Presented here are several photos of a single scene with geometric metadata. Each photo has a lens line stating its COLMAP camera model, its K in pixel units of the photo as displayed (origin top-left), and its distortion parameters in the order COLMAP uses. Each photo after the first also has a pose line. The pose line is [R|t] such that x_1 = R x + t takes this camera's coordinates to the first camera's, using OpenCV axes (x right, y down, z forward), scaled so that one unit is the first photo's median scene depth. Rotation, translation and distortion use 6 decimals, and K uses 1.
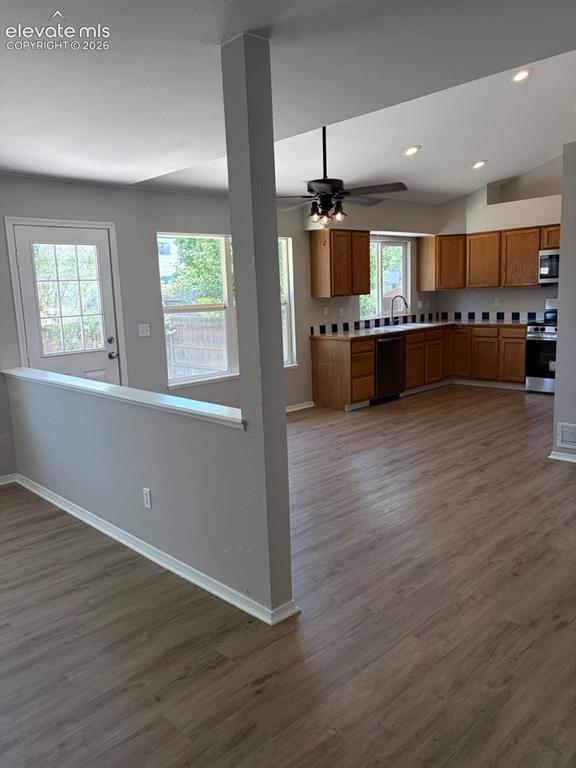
lens RADIAL K [[585.0, 0, 272.1], [0, 585.0, 385.0], [0, 0, 1]] dist [0.005003, -0.000253]
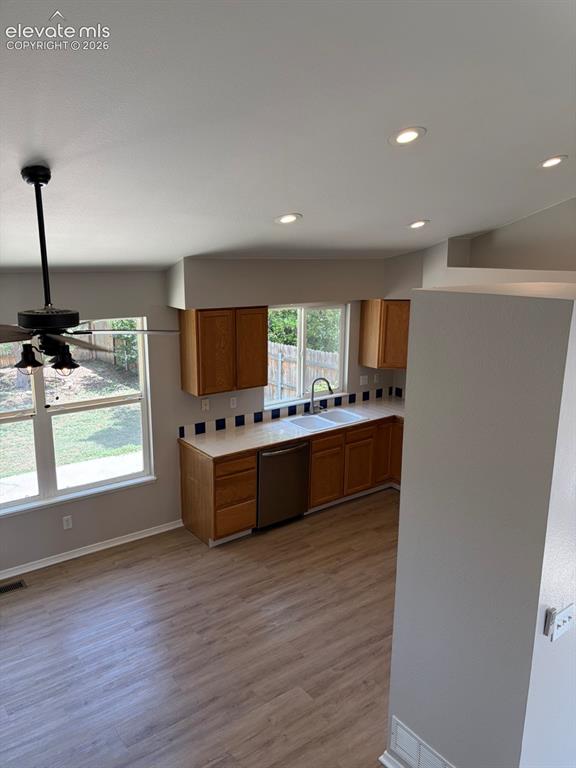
lens RADIAL K [[584.0, 0, 288.0], [0, 584.0, 384.0], [0, 0, 1]] dist [-0.000755, -0.005135]
pose [[0.993830, 0.073531, -0.083034, 0.248280], [-0.068470, 0.995709, 0.062247, -0.198981], [0.087255, -0.056177, 0.994601, 0.237580]]
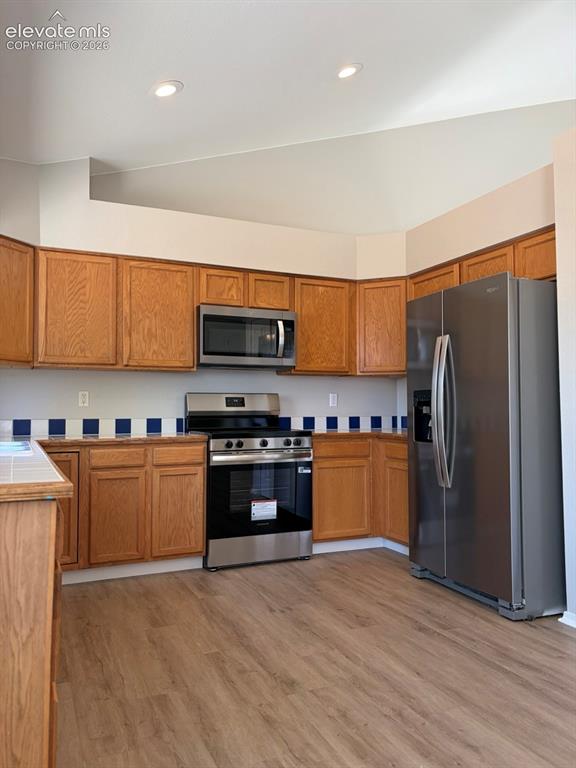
lens RADIAL K [[584.0, 0, 288.0], [0, 584.0, 384.0], [0, 0, 1]] dist [-0.000755, -0.005135]
pose [[0.312869, 0.082763, 0.946184, -0.032721], [0.142538, 0.980823, -0.132925, -0.068369], [-0.939040, 0.176456, 0.295072, 0.750438]]
